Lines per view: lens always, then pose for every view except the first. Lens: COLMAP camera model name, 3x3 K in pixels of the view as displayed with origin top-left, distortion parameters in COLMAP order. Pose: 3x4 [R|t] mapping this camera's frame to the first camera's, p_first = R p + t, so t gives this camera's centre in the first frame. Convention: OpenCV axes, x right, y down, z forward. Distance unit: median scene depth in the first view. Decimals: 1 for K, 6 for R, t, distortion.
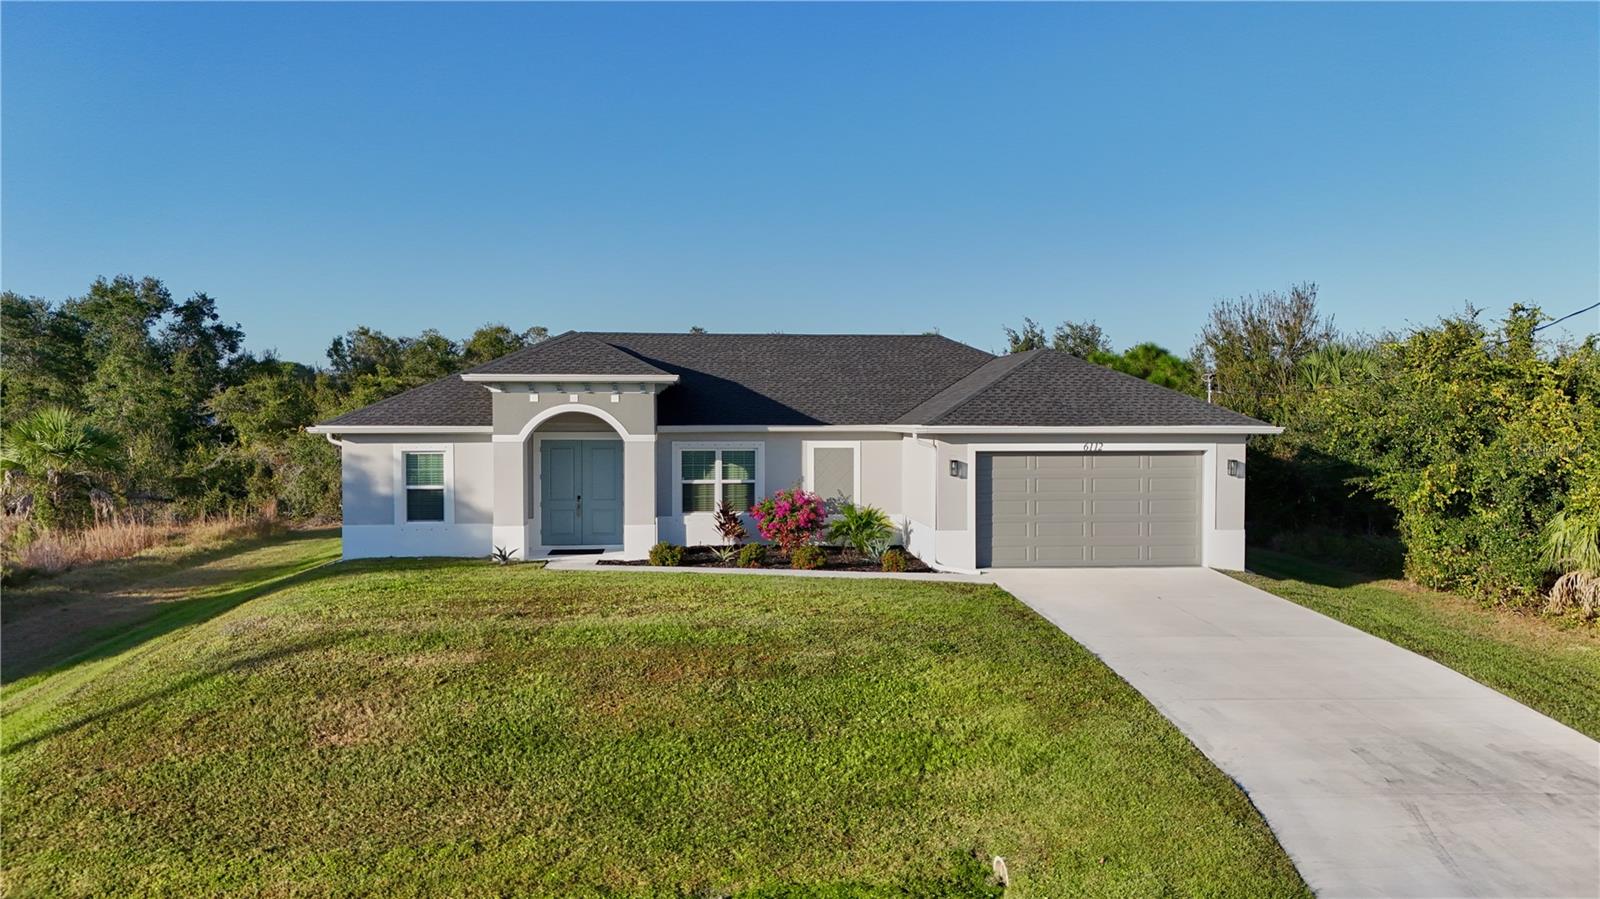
lens RADIAL K [[1179.4, 0, 804.1], [0, 1179.4, 450.5], [0, 0, 1]] dist [0.075126, -0.083901]
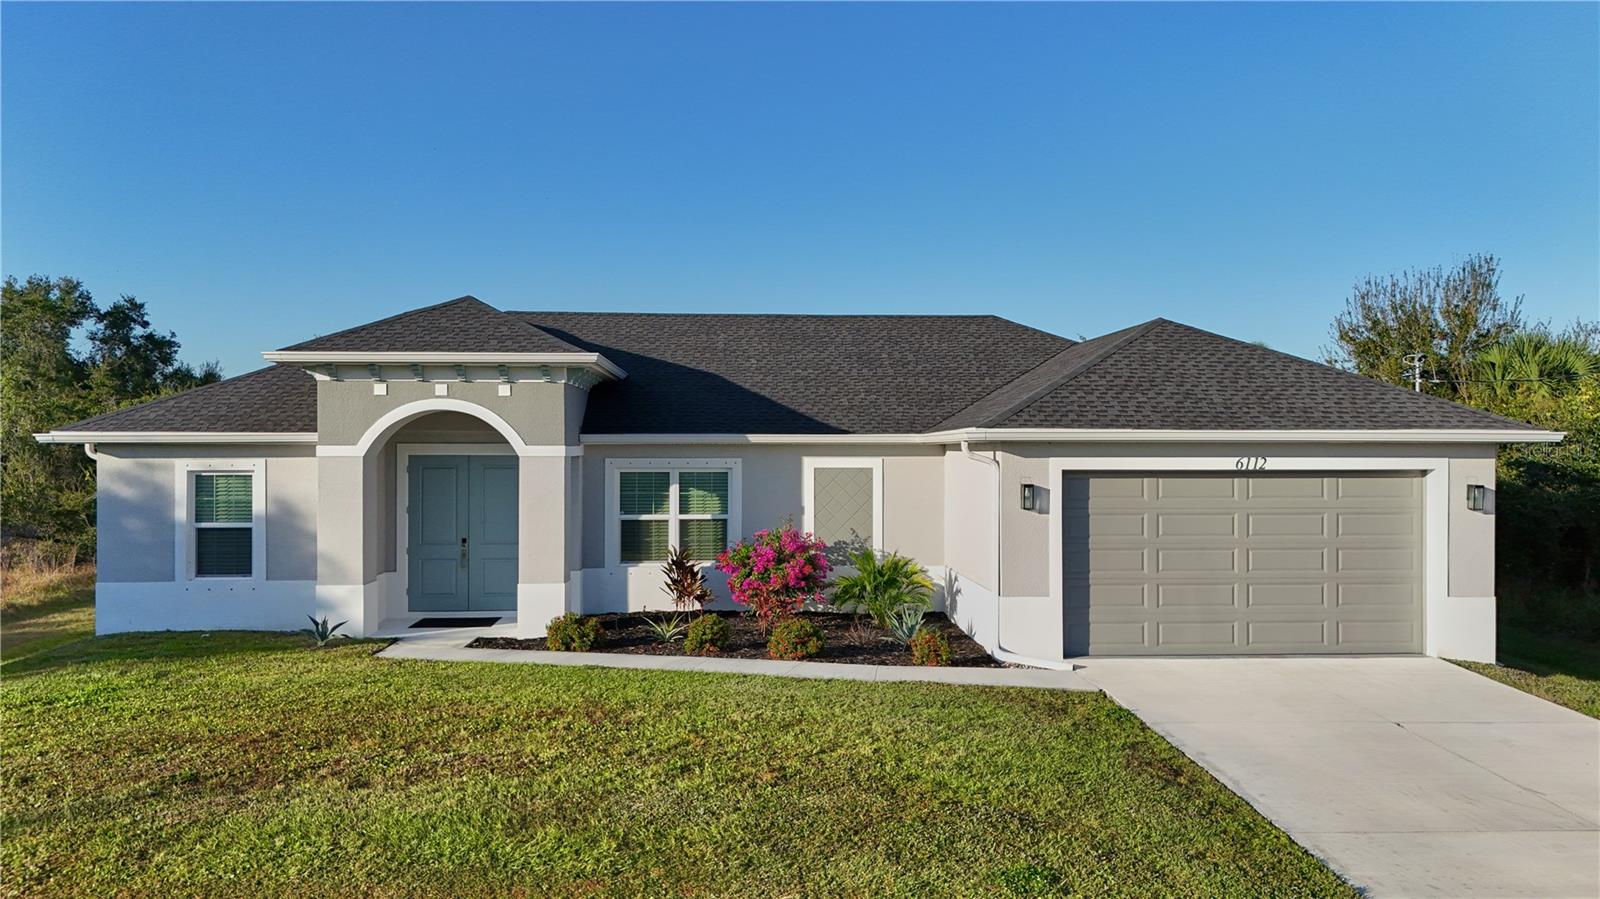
lens RADIAL K [[1179.4, 0, 803.9], [0, 1179.4, 453.6], [0, 0, 1]] dist [0.075126, -0.083901]
pose [[0.999408, 0.000473, -0.034409, 0.028429], [-0.001362, 0.999666, -0.025824, 0.007844], [0.034385, 0.025856, 0.999074, 0.347890]]
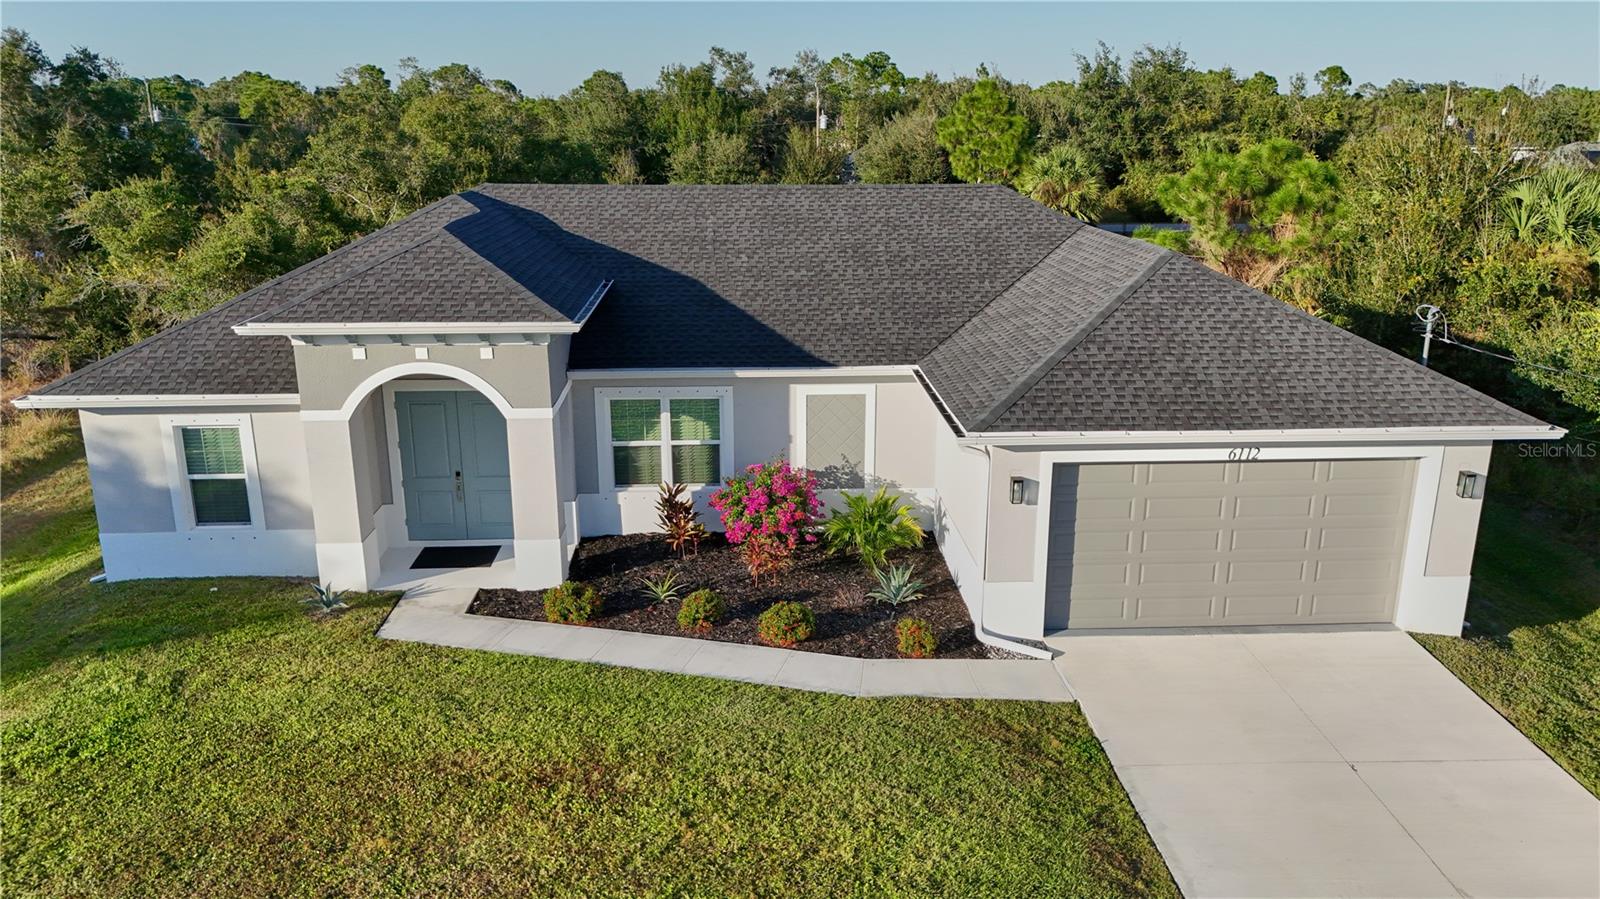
lens RADIAL K [[1179.4, 0, 804.4], [0, 1179.4, 451.7], [0, 0, 1]] dist [0.075126, -0.083901]
pose [[0.999351, 0.011220, -0.034219, 0.033713], [-0.002474, 0.969365, 0.245610, -0.149765], [0.035926, -0.245367, 0.968764, 0.370972]]
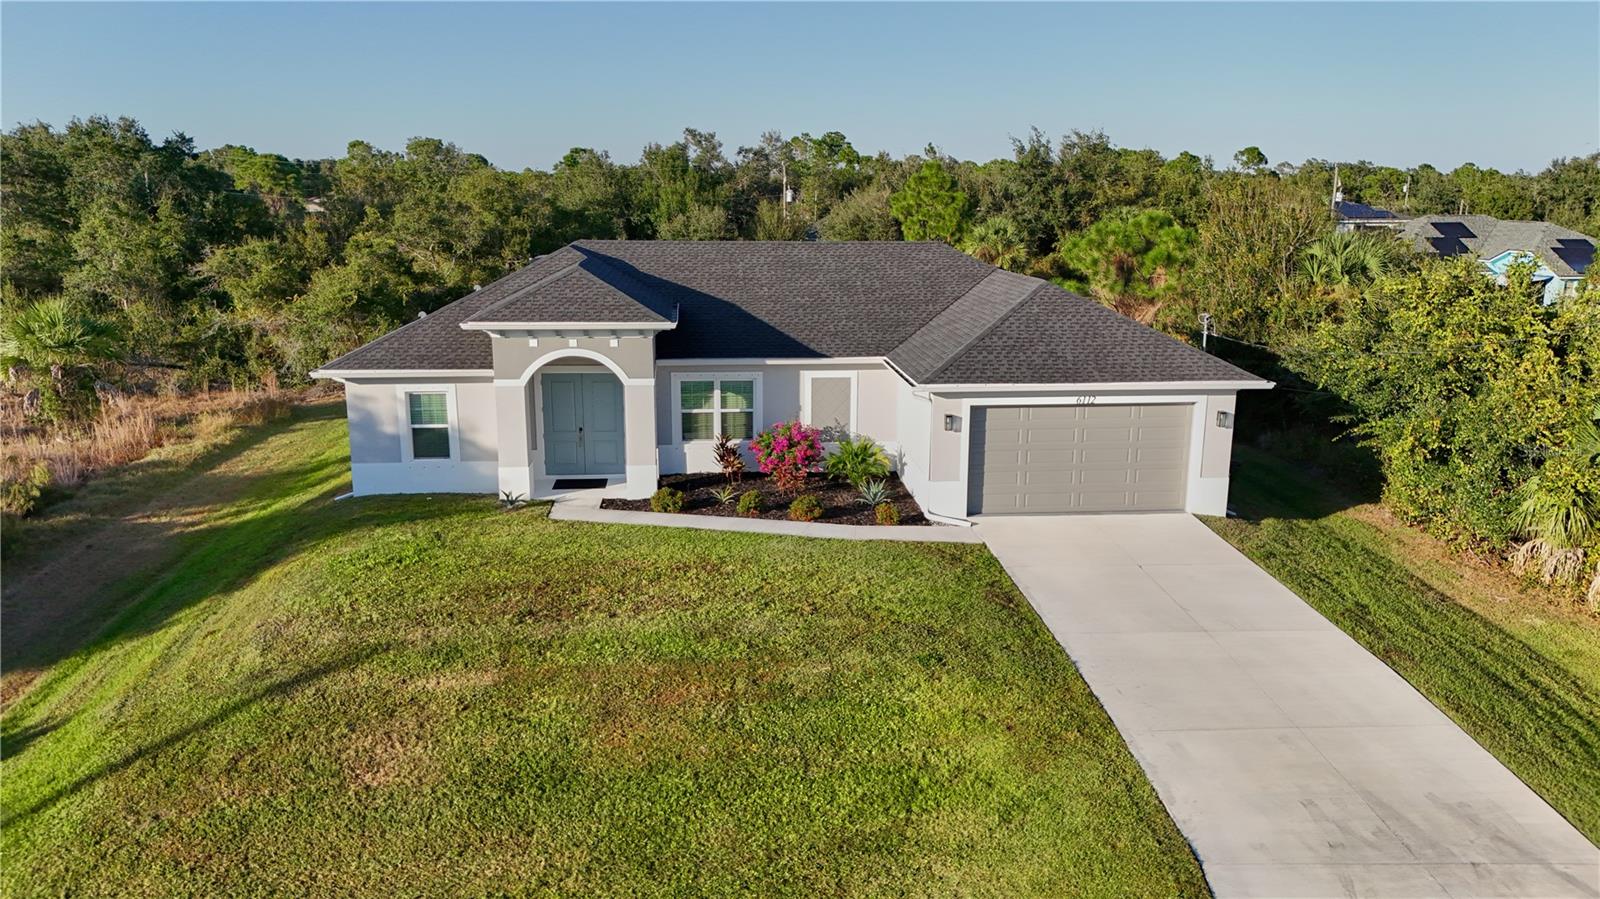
lens RADIAL K [[1179.4, 0, 804.4], [0, 1179.4, 454.2], [0, 0, 1]] dist [0.075126, -0.083901]
pose [[0.999983, 0.004663, 0.003496, -0.001019], [-0.005246, 0.981492, 0.191431, -0.144076], [-0.002539, -0.191446, 0.981500, -0.005862]]
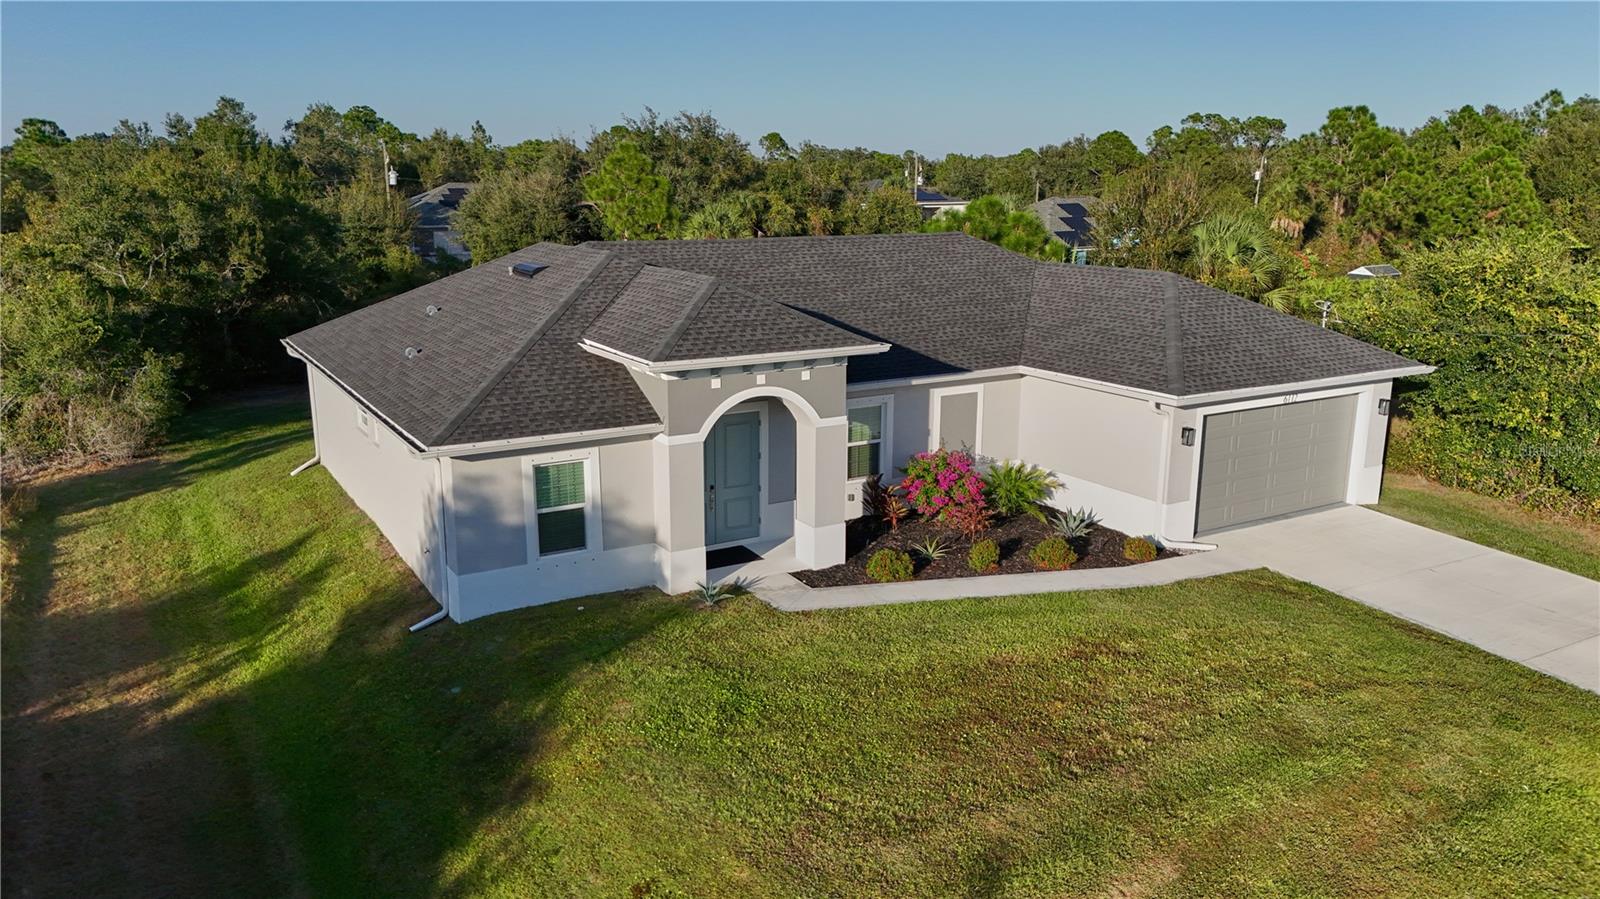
lens RADIAL K [[1179.4, 0, 800.1], [0, 1179.4, 448.7], [0, 0, 1]] dist [0.075126, -0.083901]
pose [[0.903651, -0.094143, 0.417795, -0.494365], [0.008509, 0.979294, 0.202264, -0.154254], [-0.428186, -0.179221, 0.885741, 0.297366]]
